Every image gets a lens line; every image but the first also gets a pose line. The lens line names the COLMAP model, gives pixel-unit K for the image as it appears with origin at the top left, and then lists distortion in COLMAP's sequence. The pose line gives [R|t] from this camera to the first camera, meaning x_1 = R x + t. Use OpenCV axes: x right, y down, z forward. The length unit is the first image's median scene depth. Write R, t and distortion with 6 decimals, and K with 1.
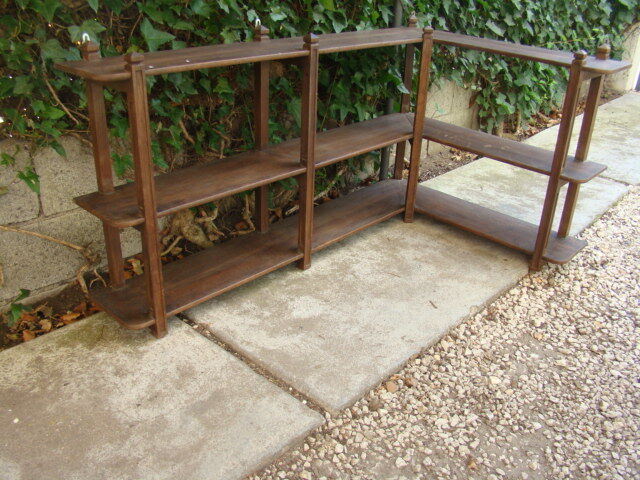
lens RADIAL K [[592.6, 0, 325.4], [0, 592.6, 240.1], [0, 0, 1]] dist [-0.128024, 0.000000]
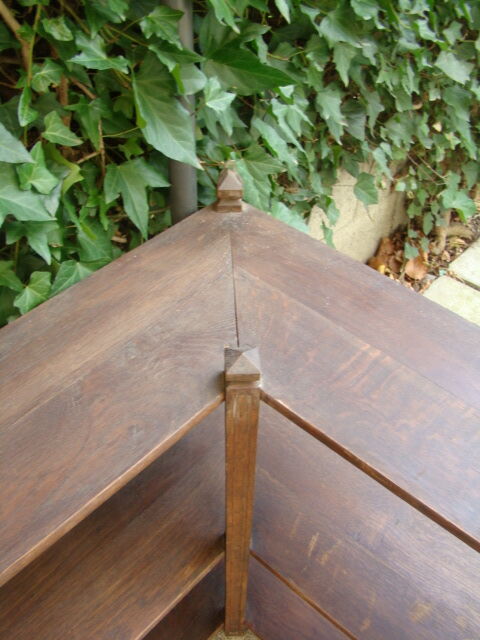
lens RADIAL K [[592.6, 0, 241.2], [0, 592.6, 321.2], [0, 0, 1]] dist [-0.128024, 0.000000]
pose [[0.999618, -0.027227, -0.004701, 0.174571], [0.027379, 0.953191, 0.301127, -0.454035], [-0.003718, -0.301141, 0.953572, 0.727336]]
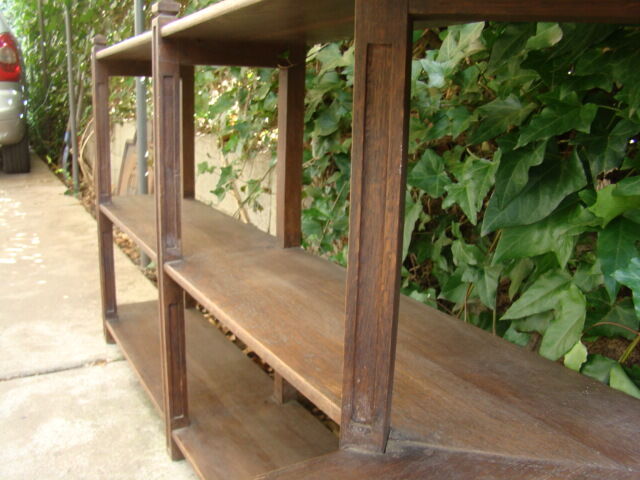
lens RADIAL K [[592.6, 0, 322.6], [0, 592.6, 245.0], [0, 0, 1]] dist [-0.128024, 0.000000]
pose [[-0.294810, 0.173065, -0.939753, 0.355942], [-0.456367, 0.838551, 0.297594, -0.305273], [0.839534, 0.516606, -0.168232, 1.045569]]
